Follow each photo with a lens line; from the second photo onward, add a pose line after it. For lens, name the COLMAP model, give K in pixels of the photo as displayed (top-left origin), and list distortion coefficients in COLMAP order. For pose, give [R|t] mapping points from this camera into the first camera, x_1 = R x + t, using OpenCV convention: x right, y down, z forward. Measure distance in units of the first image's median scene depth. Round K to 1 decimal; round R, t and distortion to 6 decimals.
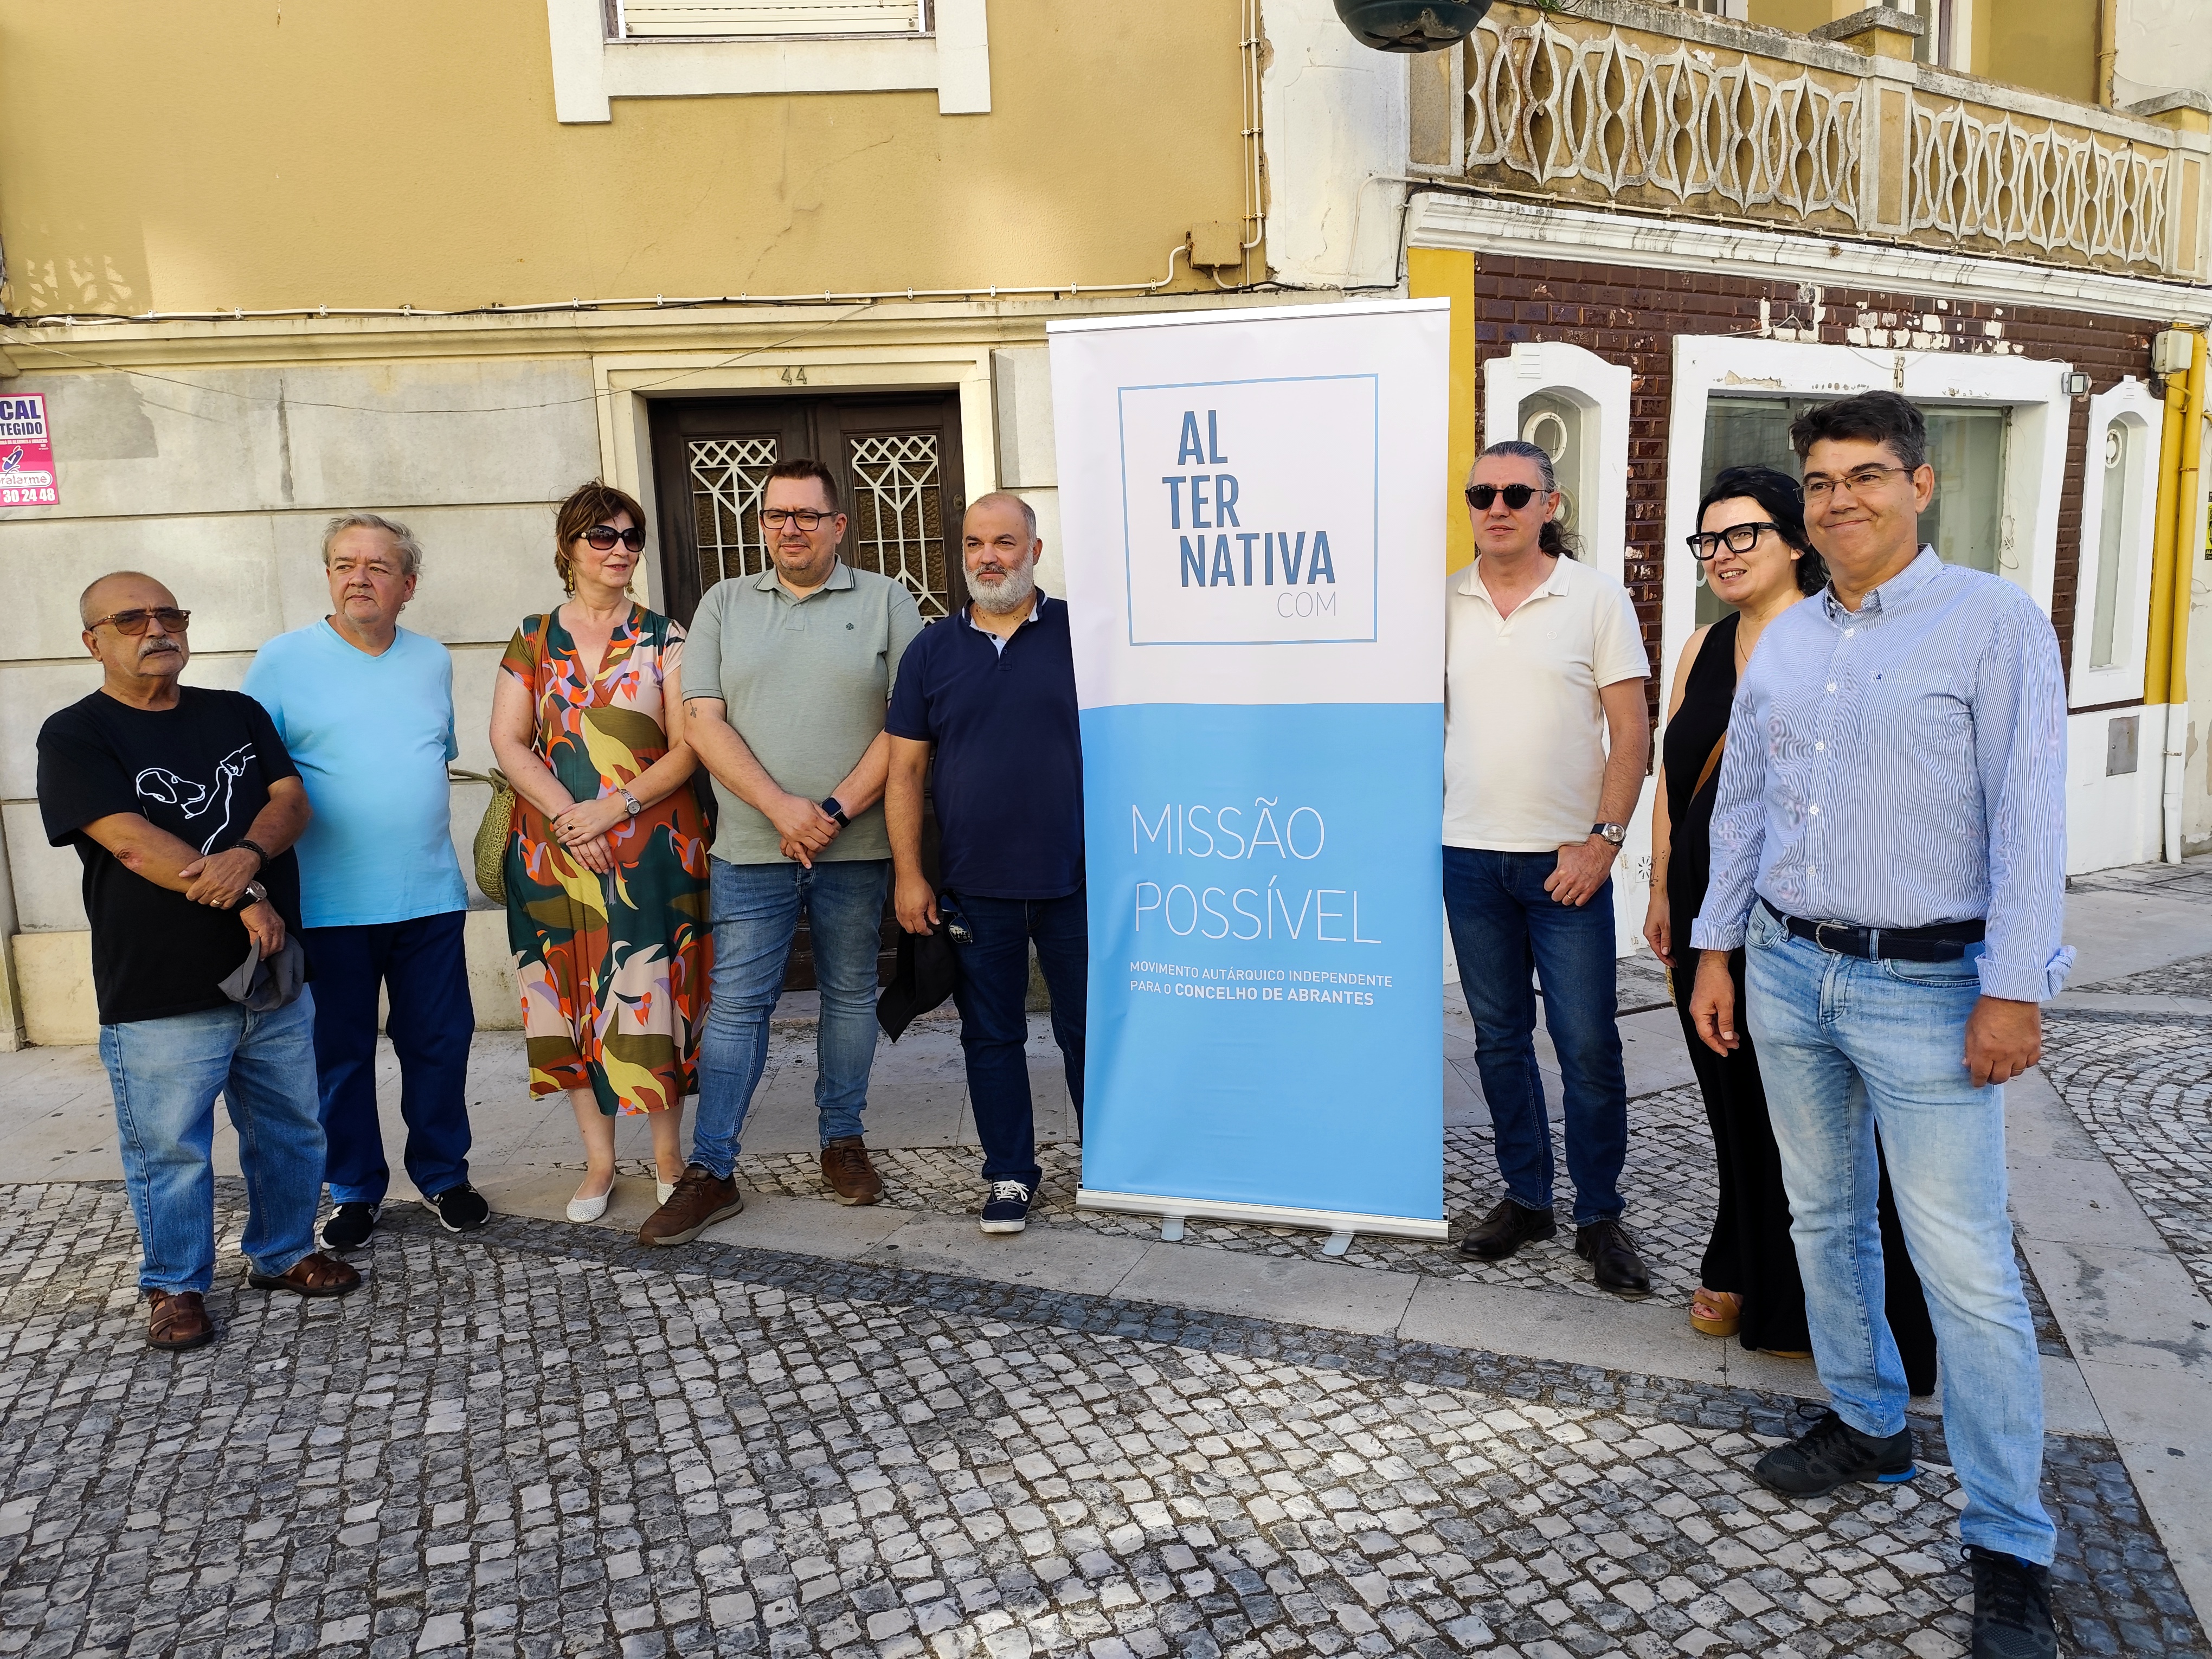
lens RADIAL K [[1500.8, 0, 1106.0], [0, 1500.8, 829.5], [0, 0, 1]] dist [0.002118, -0.004340]
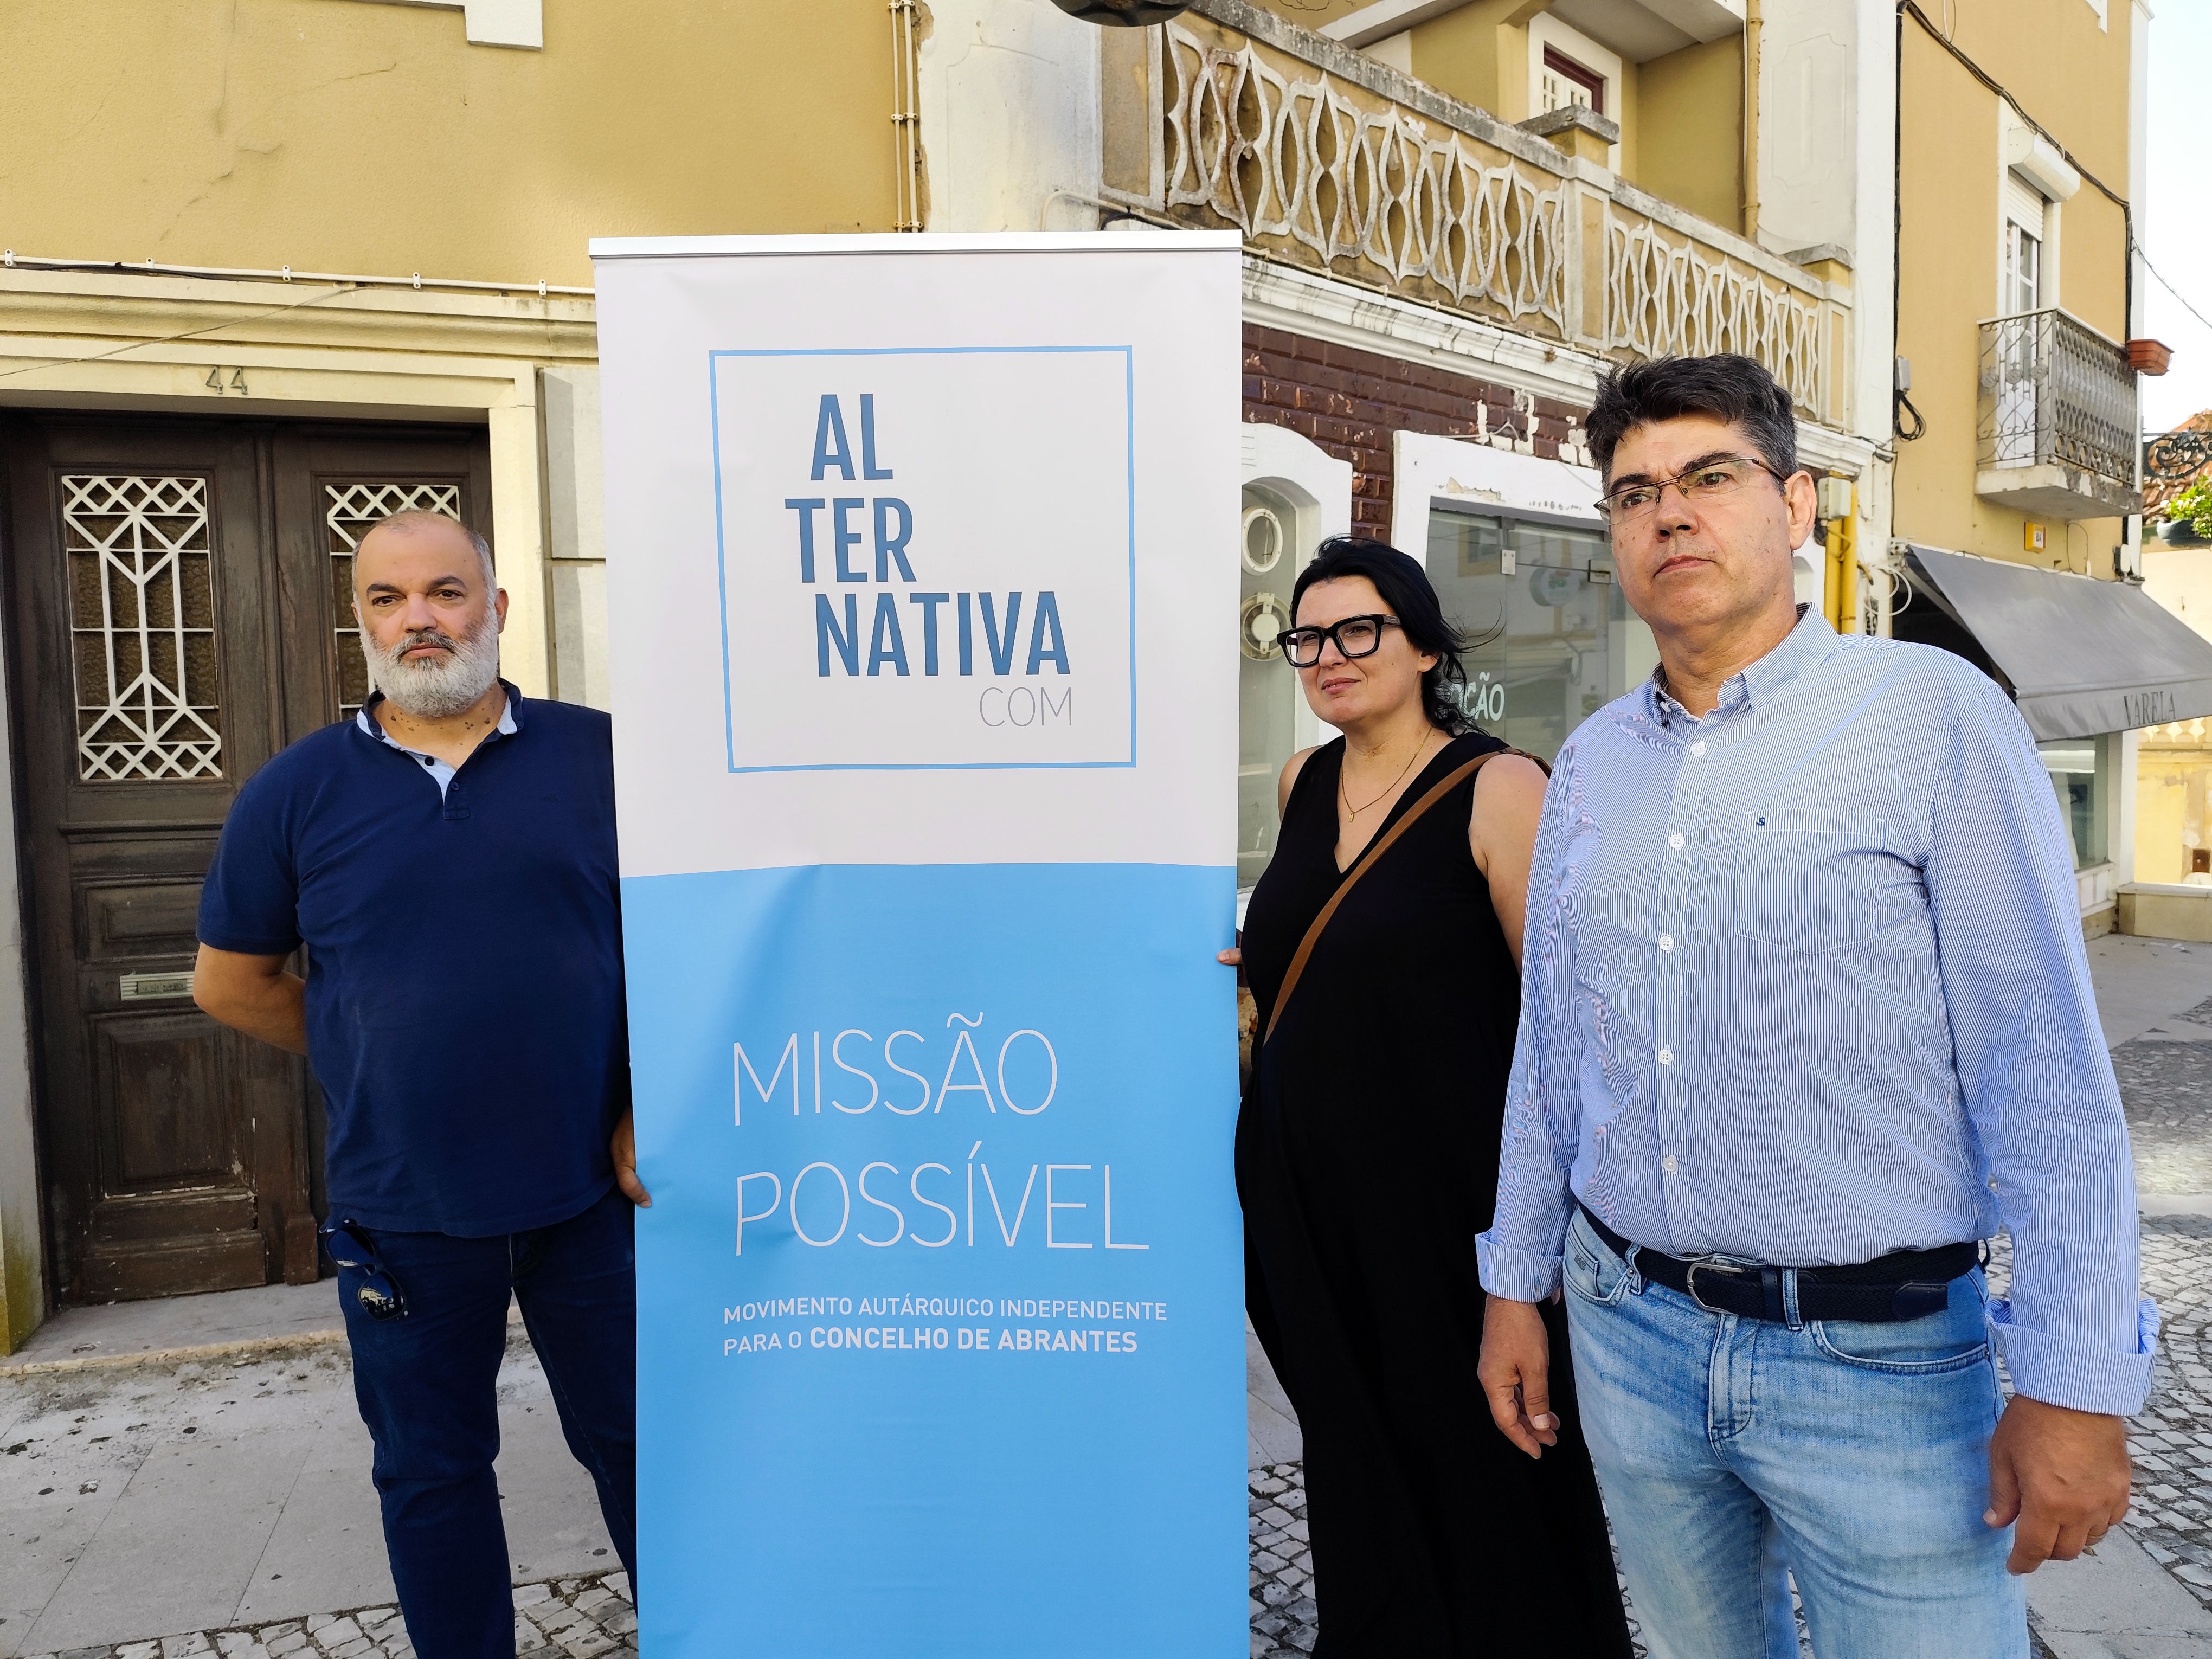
lens RADIAL K [[1397.6, 0, 1114.6], [0, 1397.6, 819.1], [0, 0, 1]] dist [0.004219, -0.025504]
pose [[0.964703, 0.000752, 0.263341, 0.012114], [0.027067, 0.994417, -0.101995, -0.030706], [-0.261947, 0.105523, 0.959296, 0.304618]]
